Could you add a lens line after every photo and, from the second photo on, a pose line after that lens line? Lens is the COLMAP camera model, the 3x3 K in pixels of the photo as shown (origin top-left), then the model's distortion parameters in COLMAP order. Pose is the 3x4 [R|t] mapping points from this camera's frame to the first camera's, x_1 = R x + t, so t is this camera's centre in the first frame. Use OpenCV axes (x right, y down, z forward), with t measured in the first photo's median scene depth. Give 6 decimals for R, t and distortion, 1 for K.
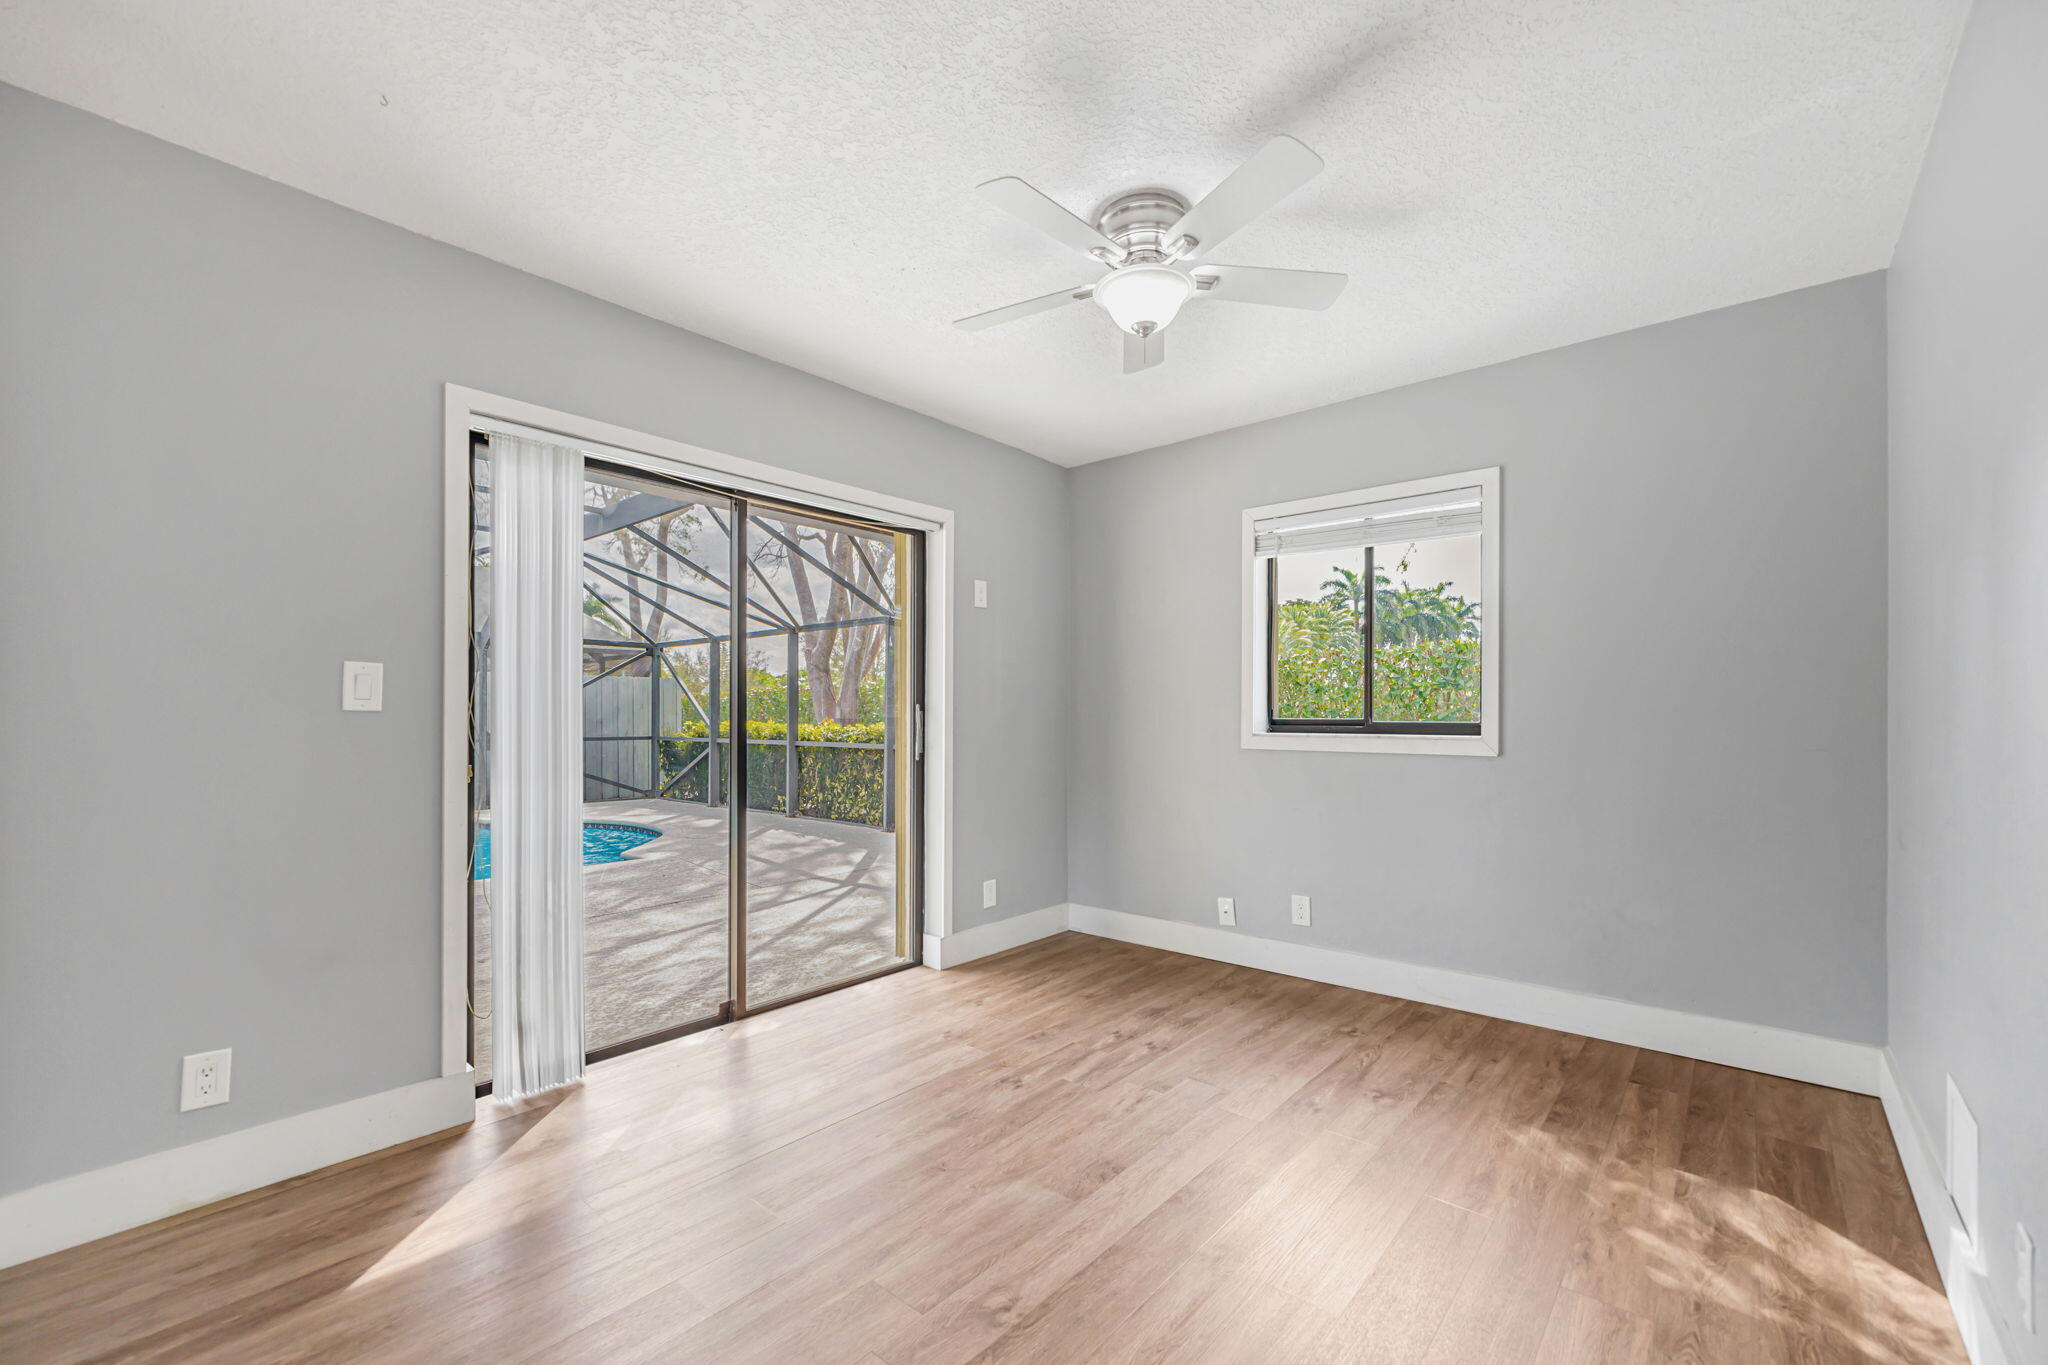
lens RADIAL K [[849.7, 0, 1030.1], [0, 849.7, 698.7], [0, 0, 1]] dist [-0.001348, 0.000167]
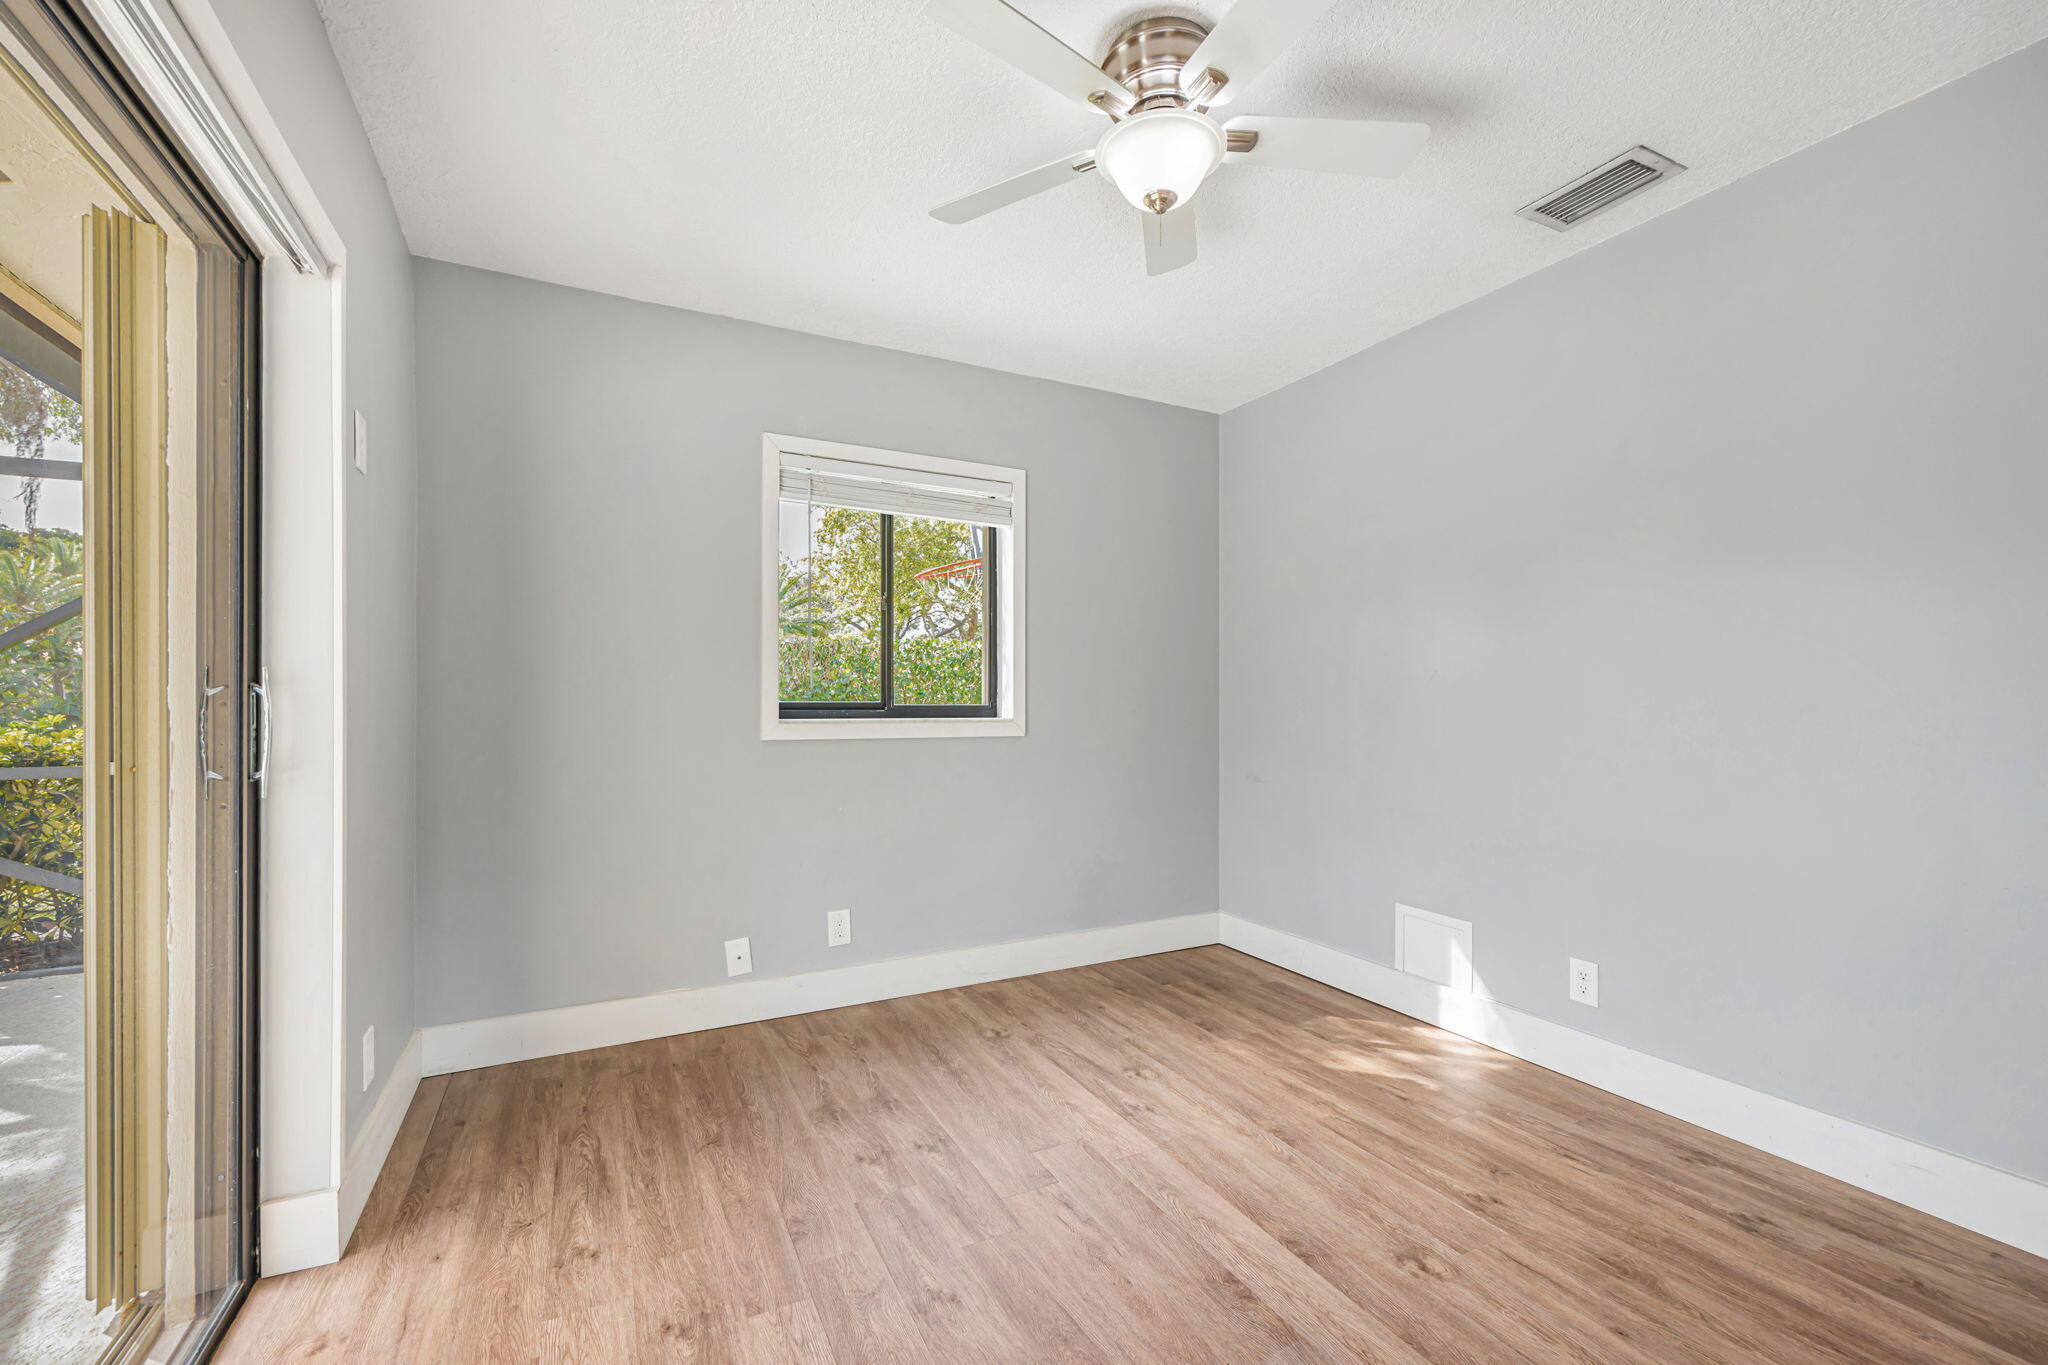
lens RADIAL K [[849.7, 0, 1029.9], [0, 849.7, 696.6], [0, 0, 1]] dist [-0.001348, 0.000167]
pose [[0.375430, 0.004135, 0.926842, -0.467204], [-0.018684, 0.999821, 0.003108, 0.014774], [-0.926662, -0.018484, 0.375440, 0.601338]]
